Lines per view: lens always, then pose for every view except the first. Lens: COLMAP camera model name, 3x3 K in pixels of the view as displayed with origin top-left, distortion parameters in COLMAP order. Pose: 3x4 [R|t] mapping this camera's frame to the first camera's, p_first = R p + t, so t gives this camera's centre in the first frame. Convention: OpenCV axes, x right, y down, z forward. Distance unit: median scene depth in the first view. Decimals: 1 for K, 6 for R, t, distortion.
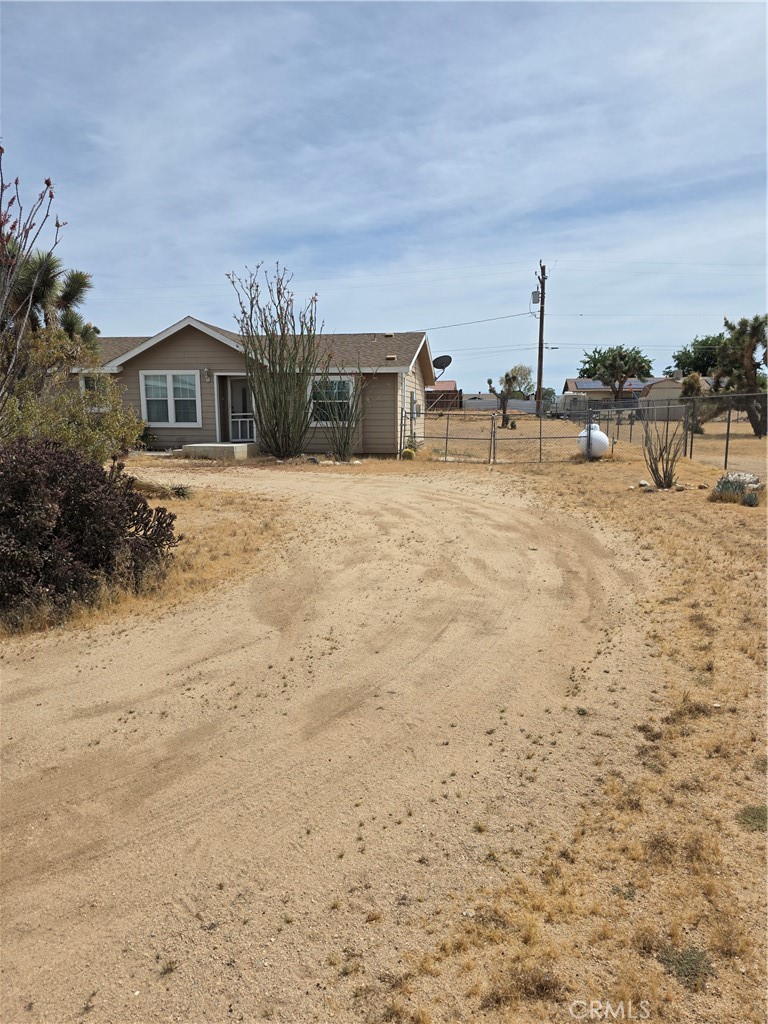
lens RADIAL K [[676.6, 0, 384.0], [0, 676.6, 512.0], [0, 0, 1]] dist [-0.007856, -0.004353]
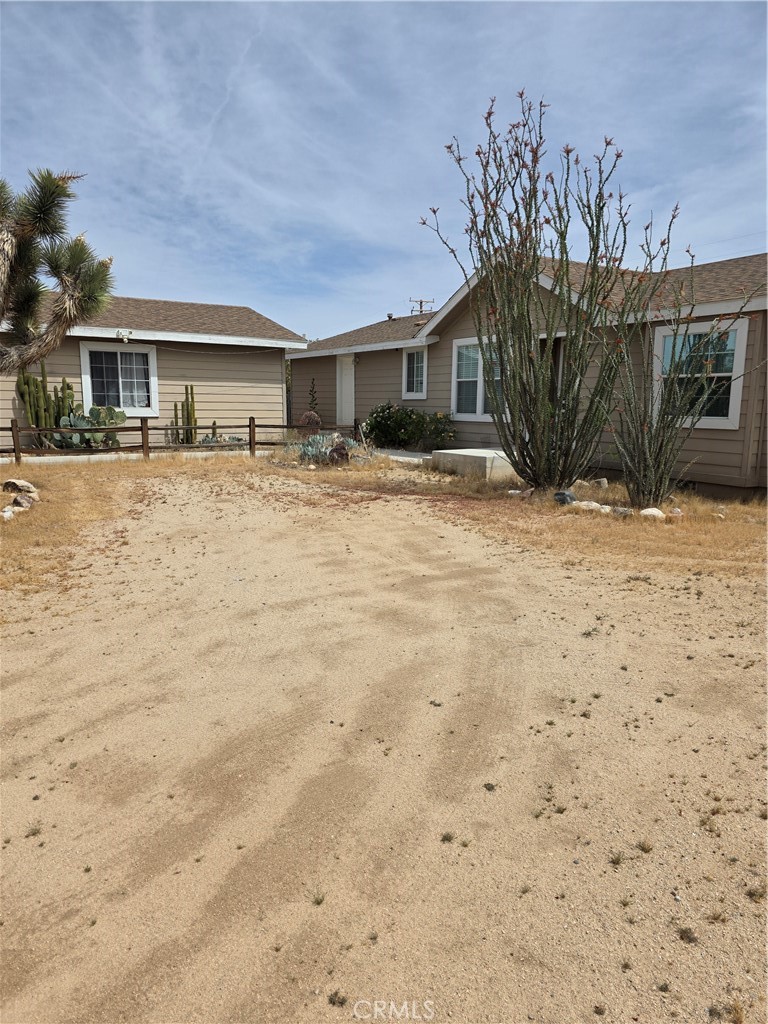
lens RADIAL K [[676.6, 0, 384.0], [0, 676.6, 512.0], [0, 0, 1]] dist [-0.007856, -0.004353]
pose [[0.649250, 0.121322, -0.750836, 0.146861], [-0.111771, 0.991697, 0.063592, -0.068672], [0.752317, 0.042634, 0.657420, 0.490653]]
